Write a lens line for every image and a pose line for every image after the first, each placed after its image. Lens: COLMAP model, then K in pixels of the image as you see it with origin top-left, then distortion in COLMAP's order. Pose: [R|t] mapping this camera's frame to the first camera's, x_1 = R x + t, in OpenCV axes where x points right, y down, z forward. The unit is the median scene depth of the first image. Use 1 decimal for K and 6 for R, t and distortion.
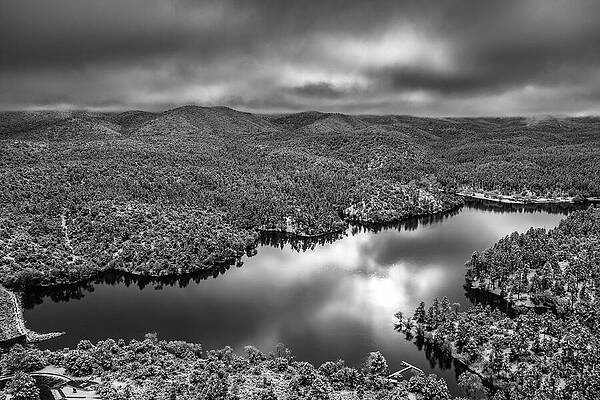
lens RADIAL K [[472.9, 0, 300.0], [0, 472.9, 200.0], [0, 0, 1]] dist [-0.006281, -0.002768]
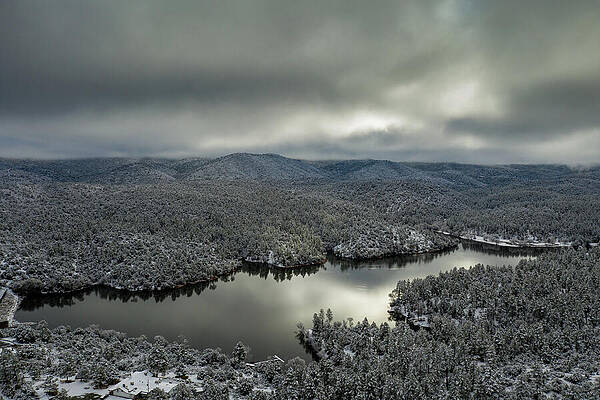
lens RADIAL K [[472.9, 0, 300.0], [0, 472.9, 200.0], [0, 0, 1]] dist [-0.006281, -0.002768]
pose [[0.990160, 0.012869, -0.139348, 0.184226], [-0.026424, 0.995043, -0.095867, 0.021121], [0.137423, 0.098605, 0.985592, -0.106305]]
